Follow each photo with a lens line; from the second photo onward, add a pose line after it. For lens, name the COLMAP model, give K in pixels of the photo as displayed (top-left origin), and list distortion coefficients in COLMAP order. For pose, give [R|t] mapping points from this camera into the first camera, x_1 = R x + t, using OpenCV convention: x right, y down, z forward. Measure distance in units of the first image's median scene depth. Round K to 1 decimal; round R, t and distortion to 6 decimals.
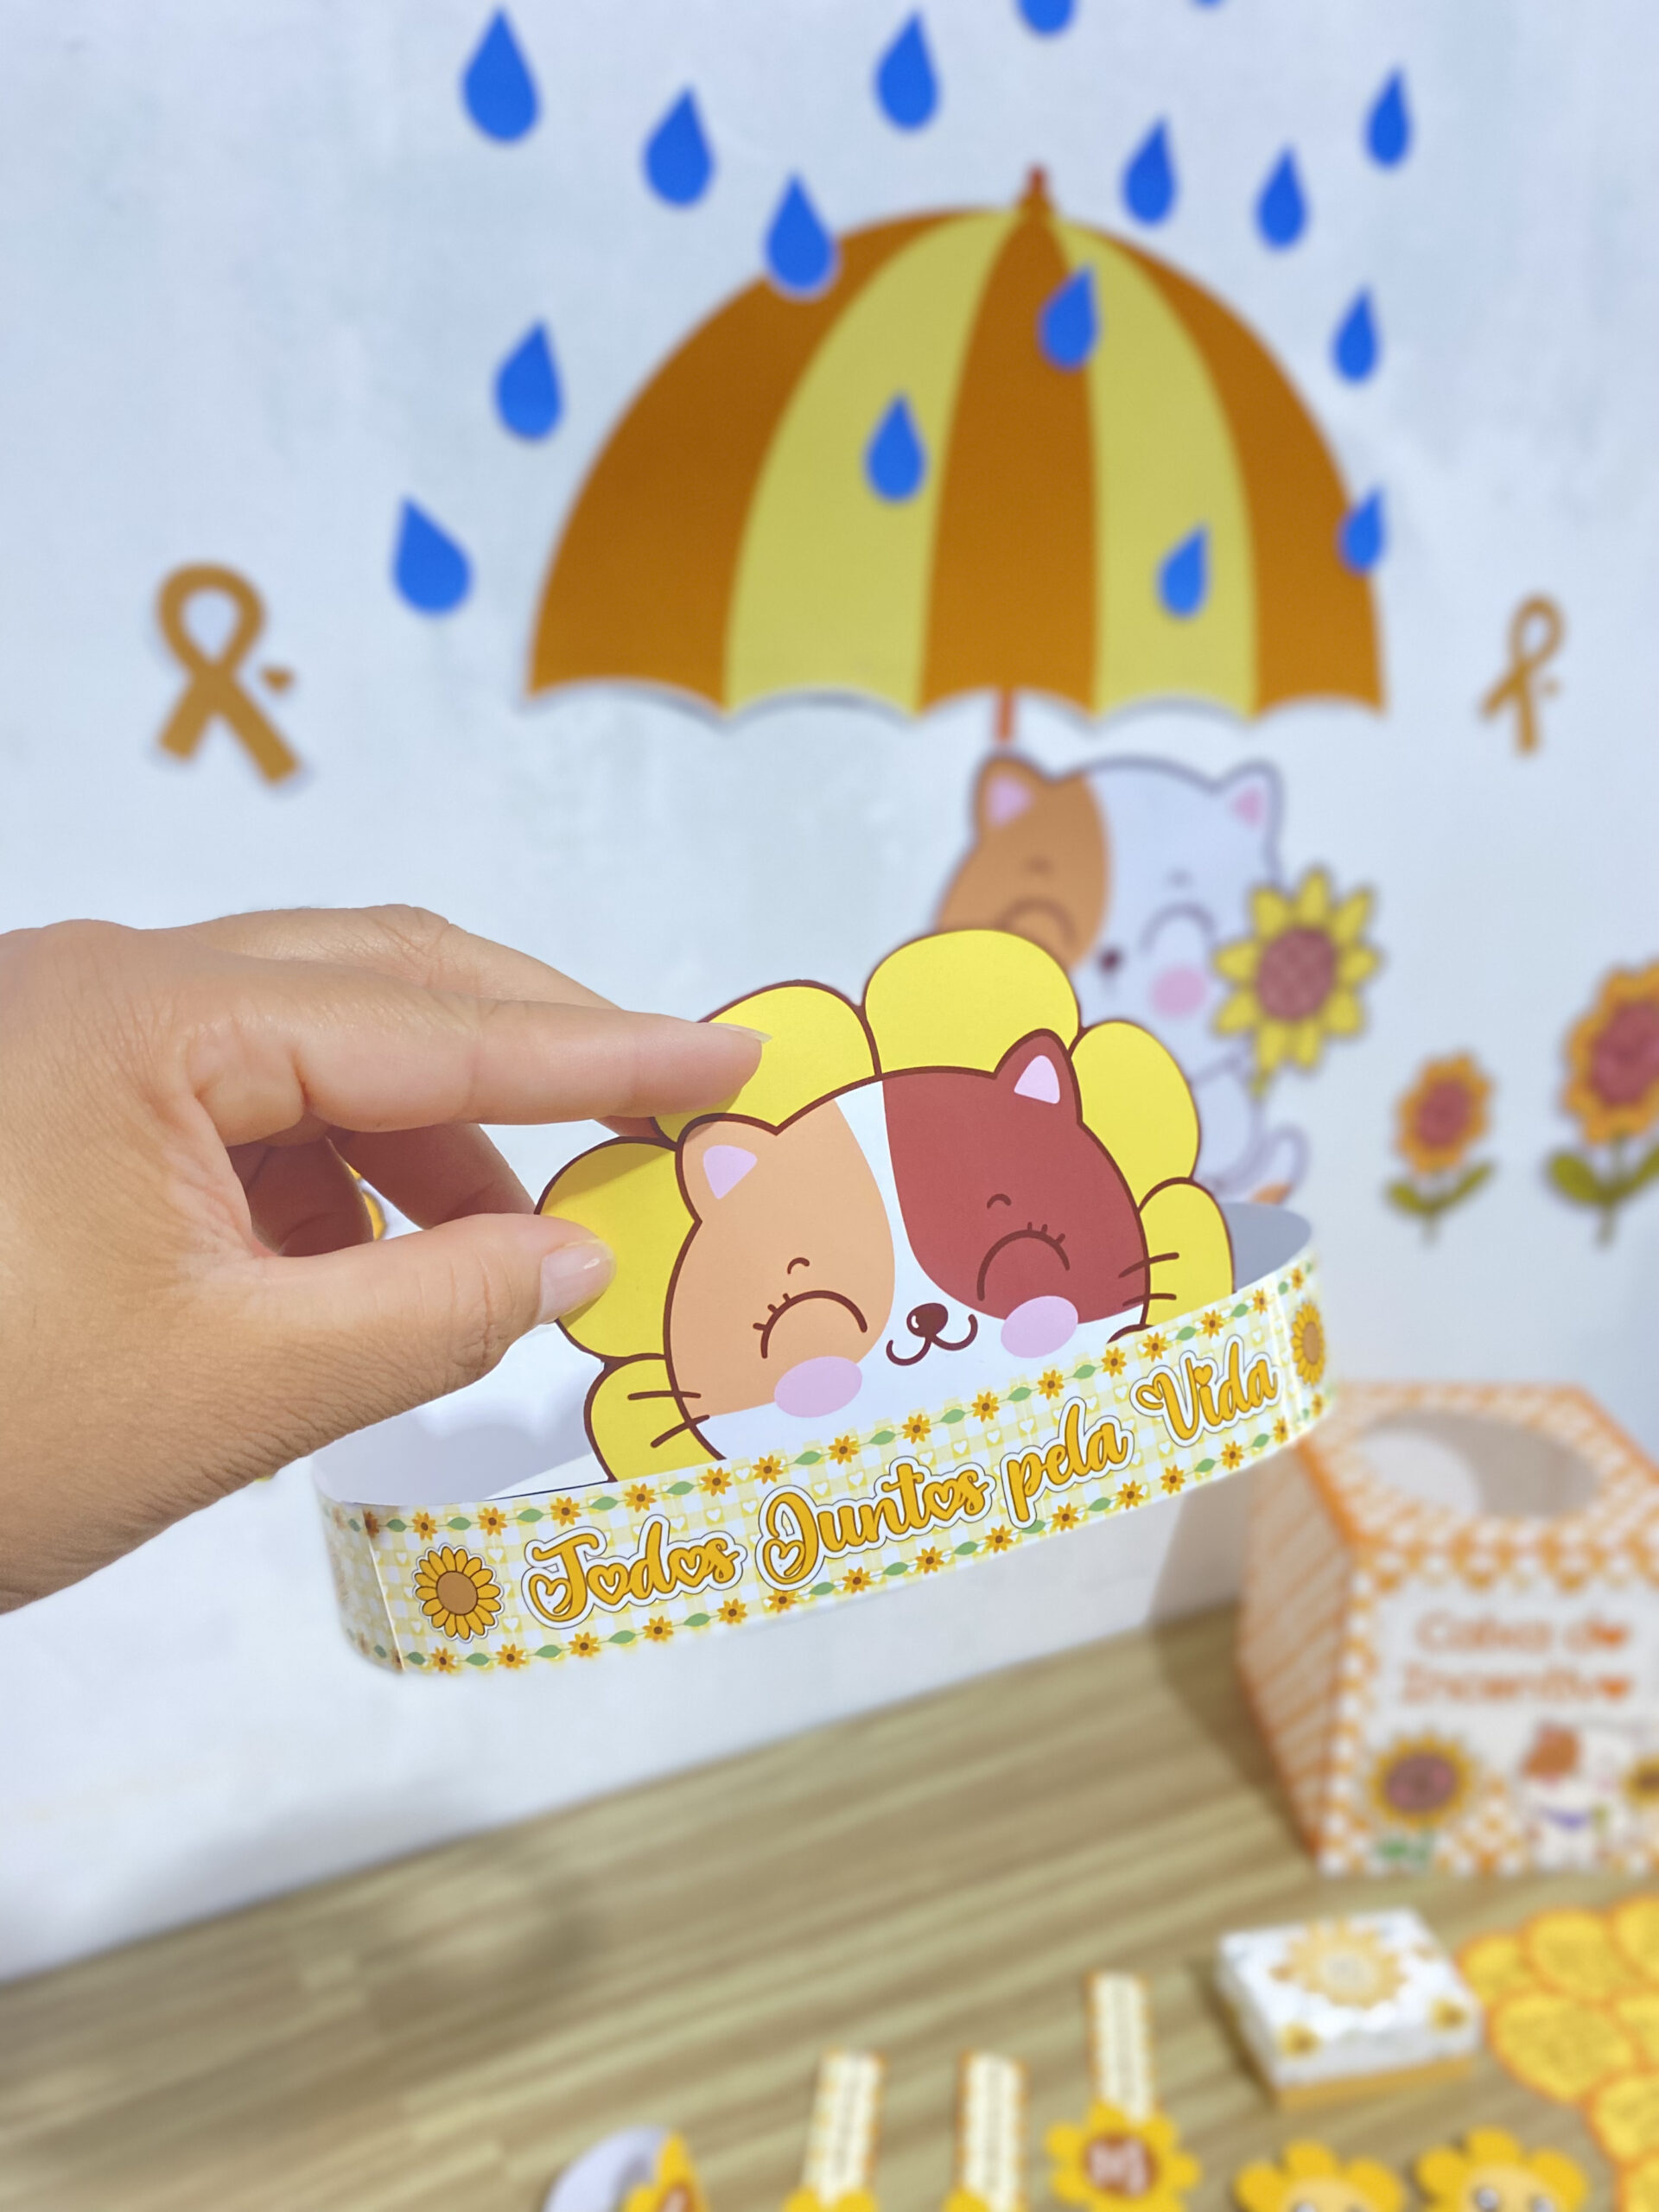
lens RADIAL K [[1725.9, 0, 855.4], [0, 1725.9, 1104.6], [0, 0, 1]] dist [0.002893, -0.012411]
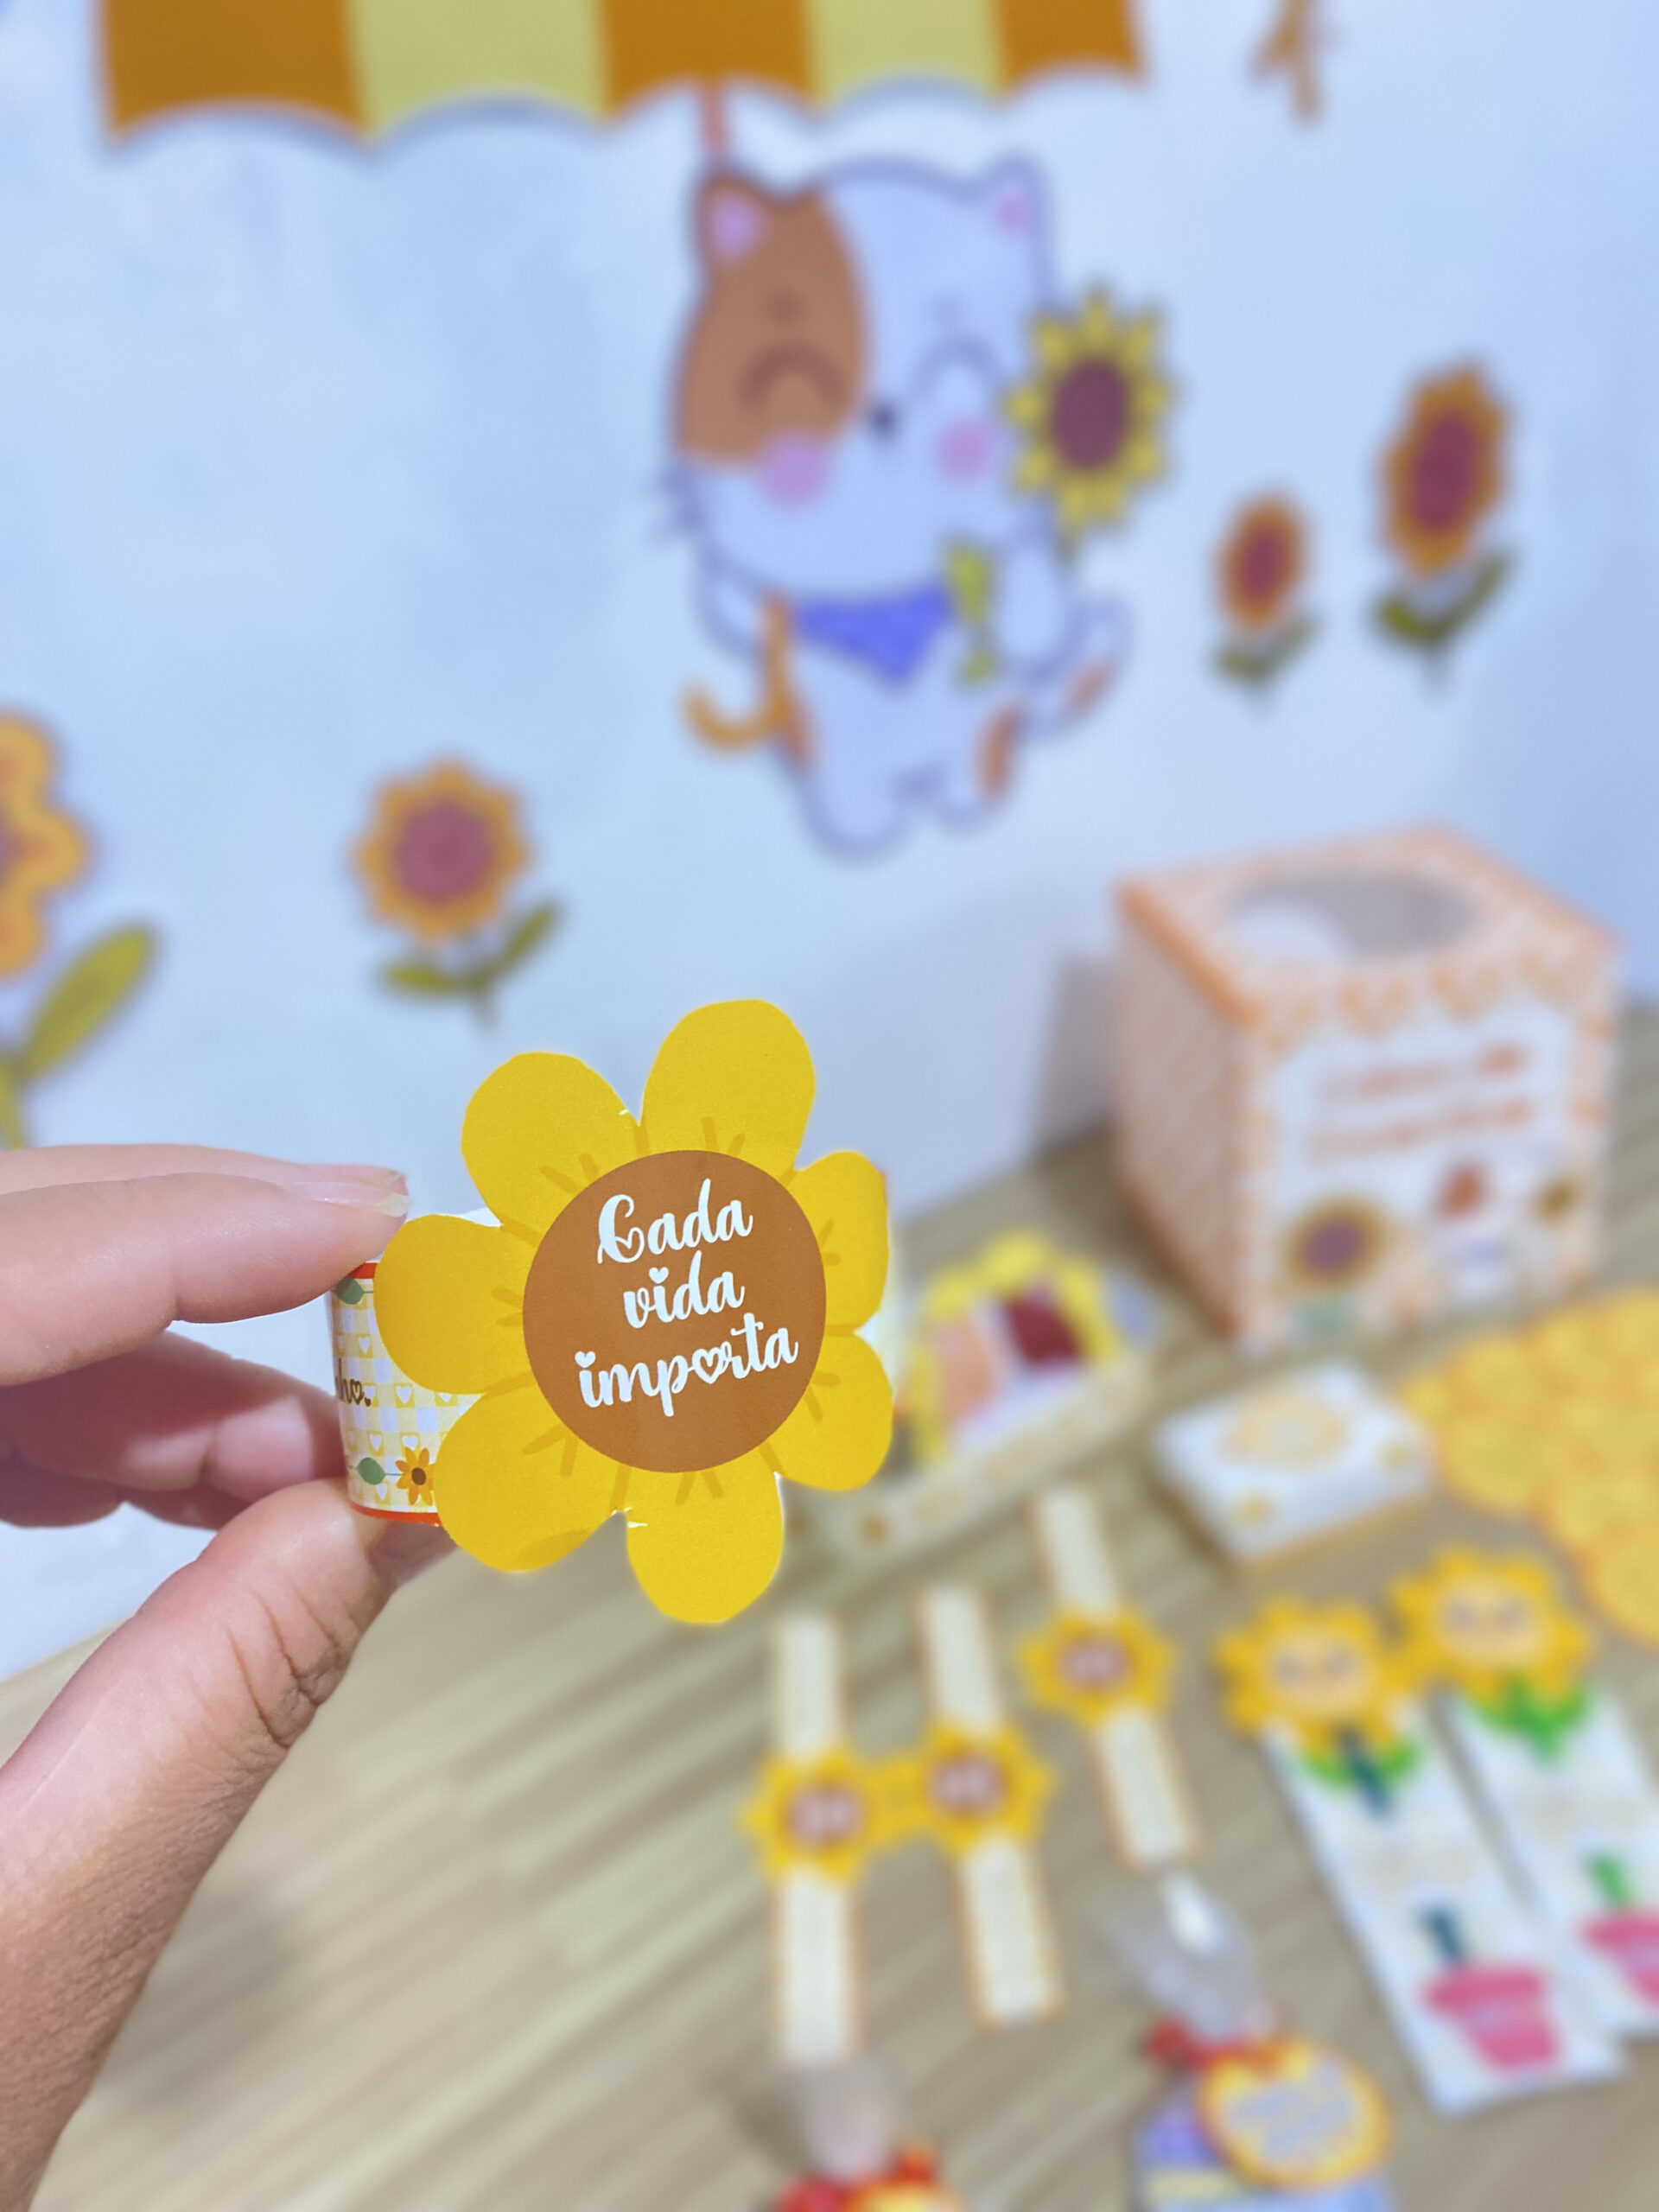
lens RADIAL K [[1725.9, 0, 840.7], [0, 1725.9, 1091.4], [0, 0, 1]] dist [0.002893, -0.012411]
pose [[0.979580, -0.182298, 0.084793, -0.009100], [0.162524, 0.966263, 0.199802, 0.071608], [-0.118356, -0.181942, 0.976160, 0.103085]]
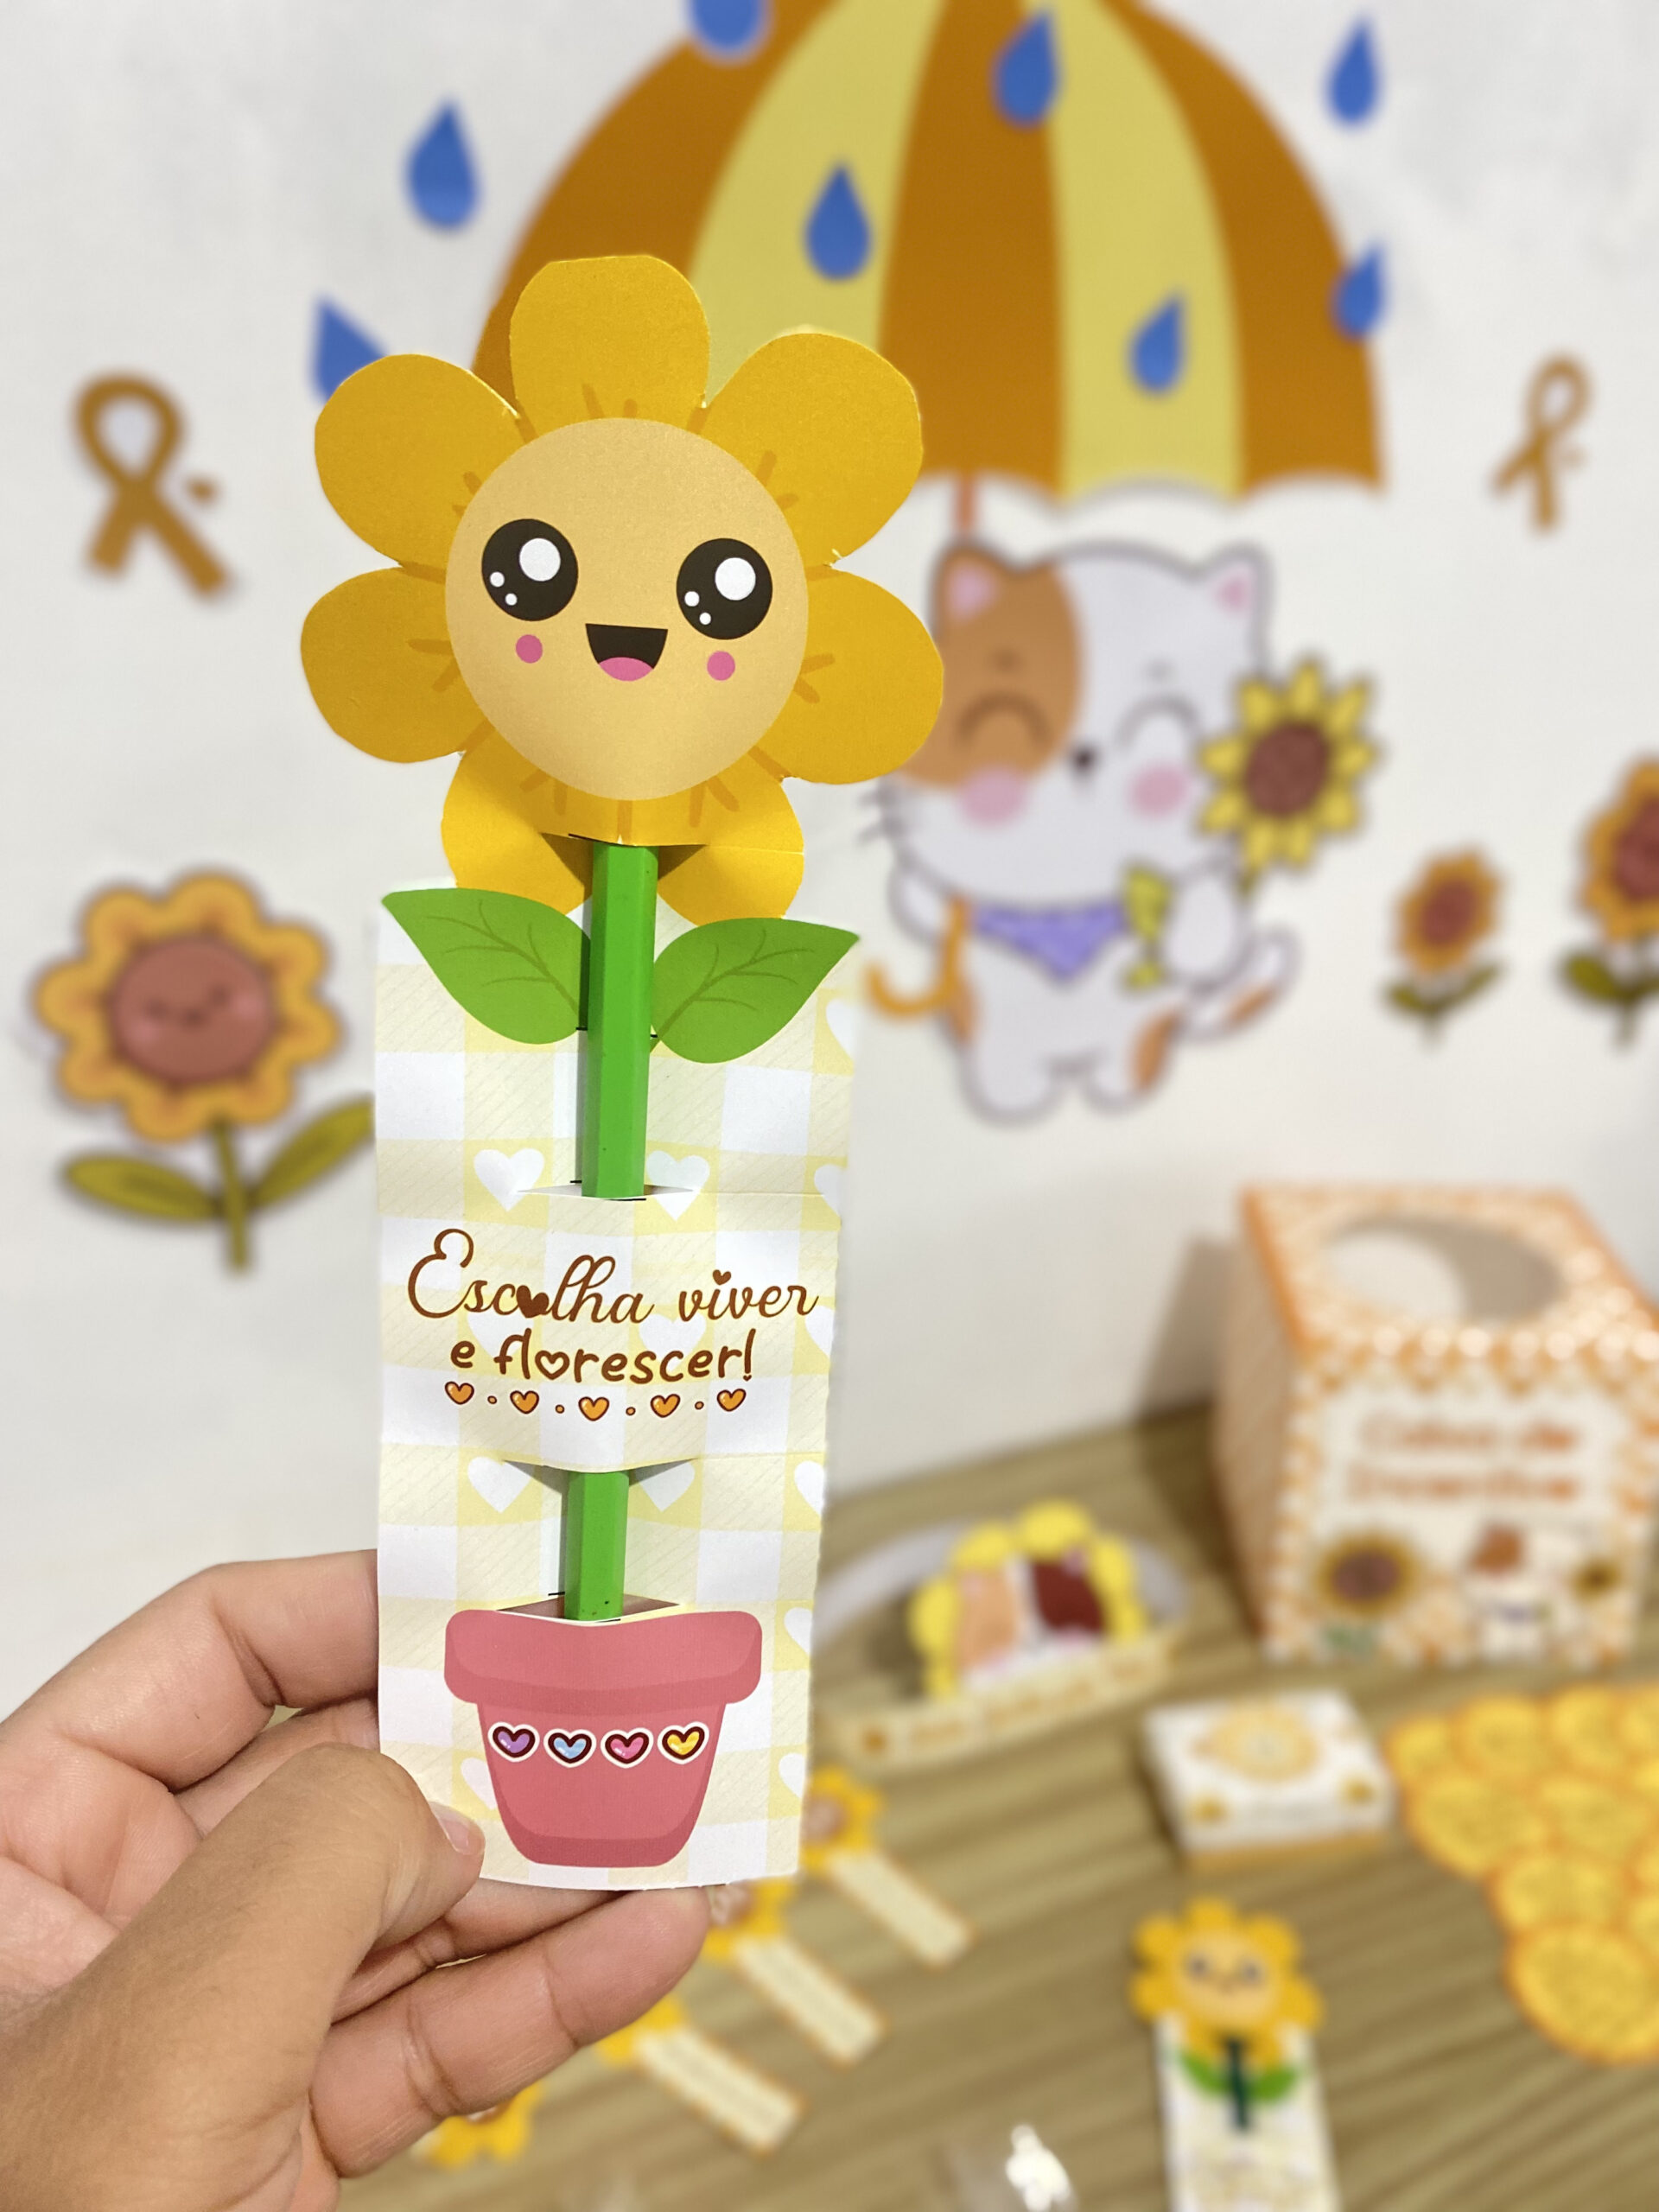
lens RADIAL K [[1725.9, 0, 838.0], [0, 1725.9, 1096.1], [0, 0, 1]] dist [0.002893, -0.012411]
pose [[0.996845, 0.004302, -0.079262, 0.095858], [0.005170, 0.992892, 0.118903, -0.011913], [0.079210, -0.118938, 0.989737, -0.003839]]
